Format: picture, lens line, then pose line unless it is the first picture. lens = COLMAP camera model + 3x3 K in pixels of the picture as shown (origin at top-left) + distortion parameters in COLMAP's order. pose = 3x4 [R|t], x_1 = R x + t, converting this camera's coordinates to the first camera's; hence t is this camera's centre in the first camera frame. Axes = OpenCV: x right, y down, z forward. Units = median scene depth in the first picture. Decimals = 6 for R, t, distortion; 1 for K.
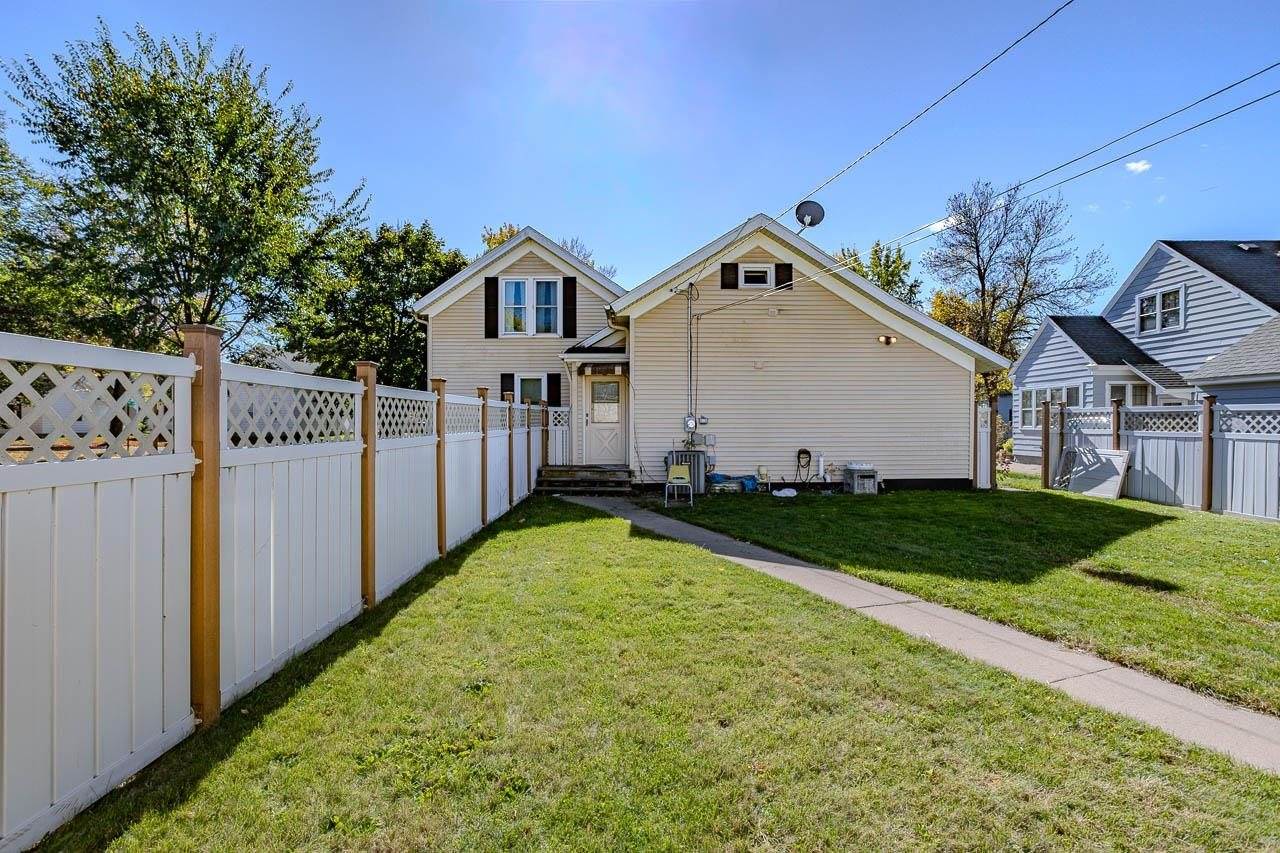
lens RADIAL K [[617.7, 0, 636.4], [0, 617.7, 425.5], [0, 0, 1]] dist [-0.052678, 0.031008]
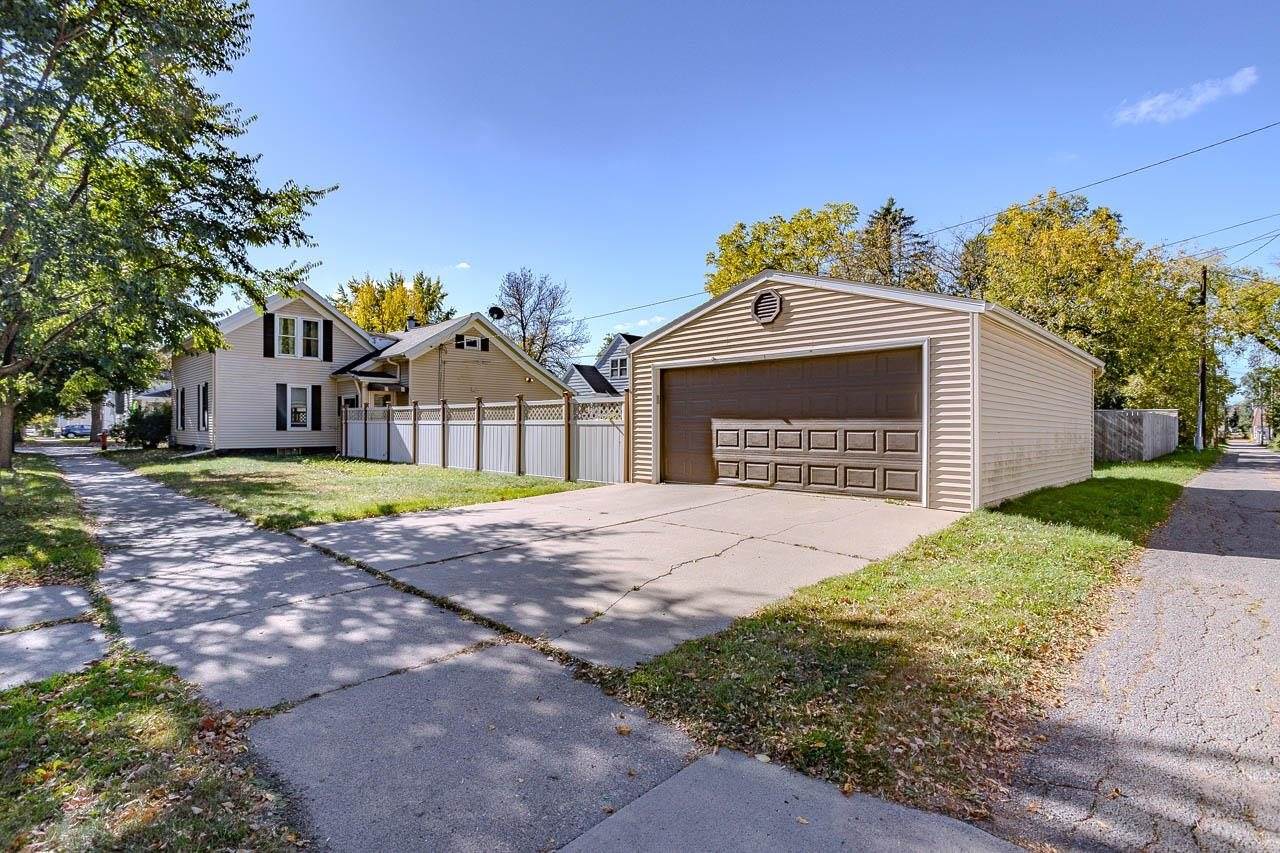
lens RADIAL K [[617.7, 0, 636.4], [0, 617.7, 425.5], [0, 0, 1]] dist [-0.052678, 0.031008]
pose [[0.701962, 0.003914, 0.712204, -0.627701], [-0.000990, 0.999989, -0.004520, 0.017209], [-0.712214, 0.002468, 0.701958, -0.548860]]
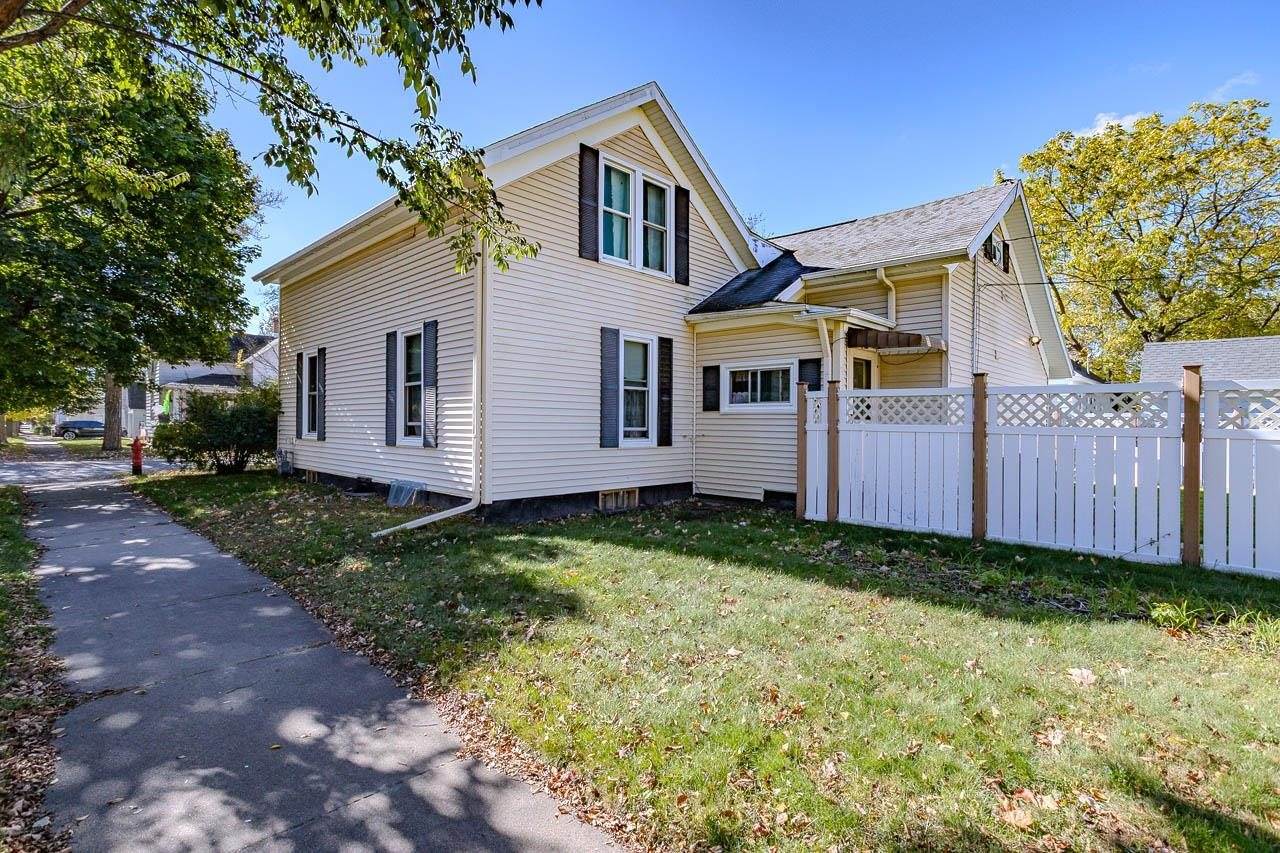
lens RADIAL K [[617.7, 0, 636.4], [0, 617.7, 425.5], [0, 0, 1]] dist [-0.052678, 0.031008]
pose [[0.702397, 0.004207, 0.711773, -0.586643], [-0.006304, 0.999980, 0.000310, 0.003304], [-0.711758, -0.004705, 0.702409, 0.589753]]
